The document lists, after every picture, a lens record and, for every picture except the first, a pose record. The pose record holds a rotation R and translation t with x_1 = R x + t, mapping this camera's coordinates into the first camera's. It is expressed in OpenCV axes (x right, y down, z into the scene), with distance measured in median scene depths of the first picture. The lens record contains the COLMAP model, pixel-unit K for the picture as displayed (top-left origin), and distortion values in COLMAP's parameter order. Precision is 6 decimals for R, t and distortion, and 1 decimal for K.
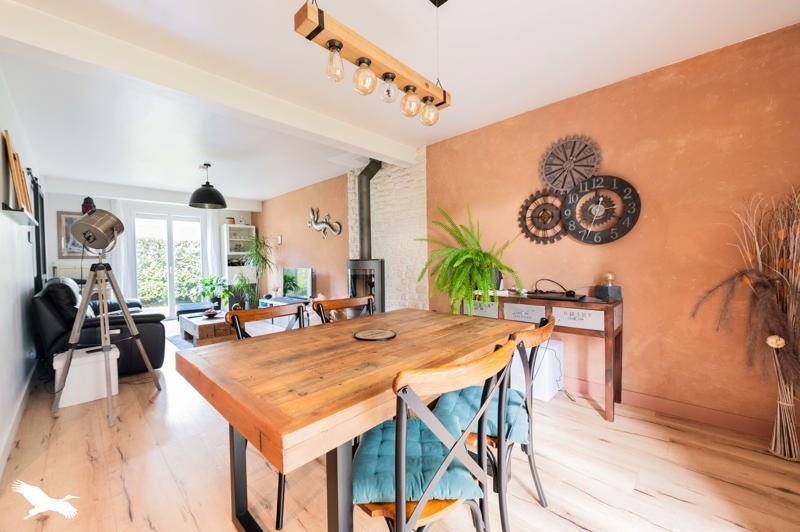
lens RADIAL K [[317.2, 0, 401.1], [0, 317.2, 265.0], [0, 0, 1]] dist [-0.010373, -0.000639]
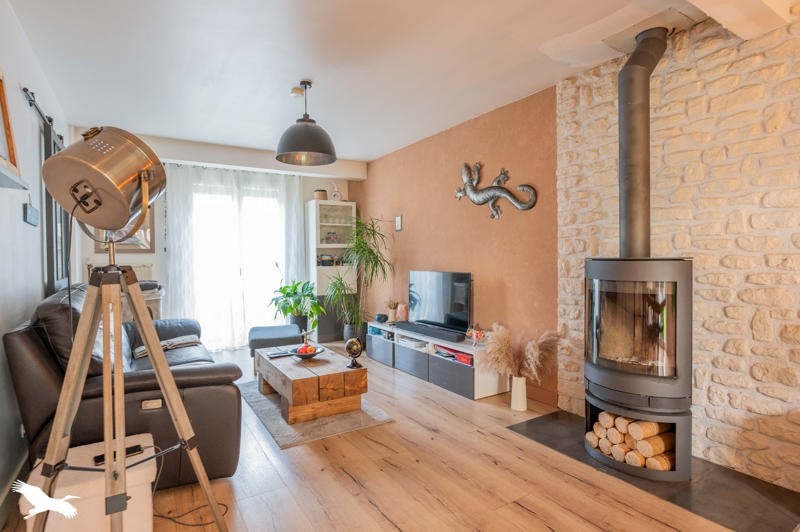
lens RADIAL K [[419.9, 0, 396.5], [0, 419.9, 263.3], [0, 0, 1]] dist [-0.004532, -0.001348]
pose [[0.968749, 0.011321, -0.247786, -0.388163], [-0.011142, 0.999936, 0.002121, -0.010708], [0.247794, 0.000706, 0.968812, 0.466517]]
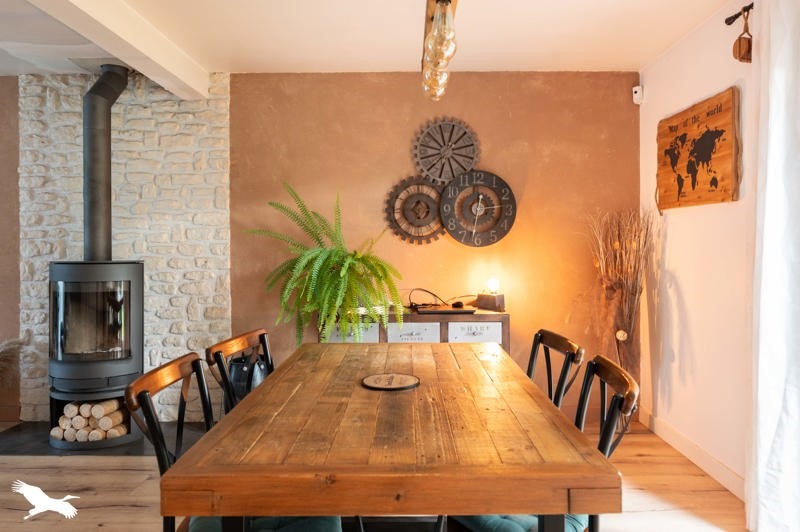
lens RADIAL K [[519.5, 0, 423.6], [0, 519.5, 247.5], [0, 0, 1]] dist [-0.000108, -0.007234]
pose [[0.716921, 0.014845, 0.696996, -0.425564], [0.001594, 0.999736, -0.022933, -0.027384], [-0.697153, 0.017552, 0.716708, 0.053770]]
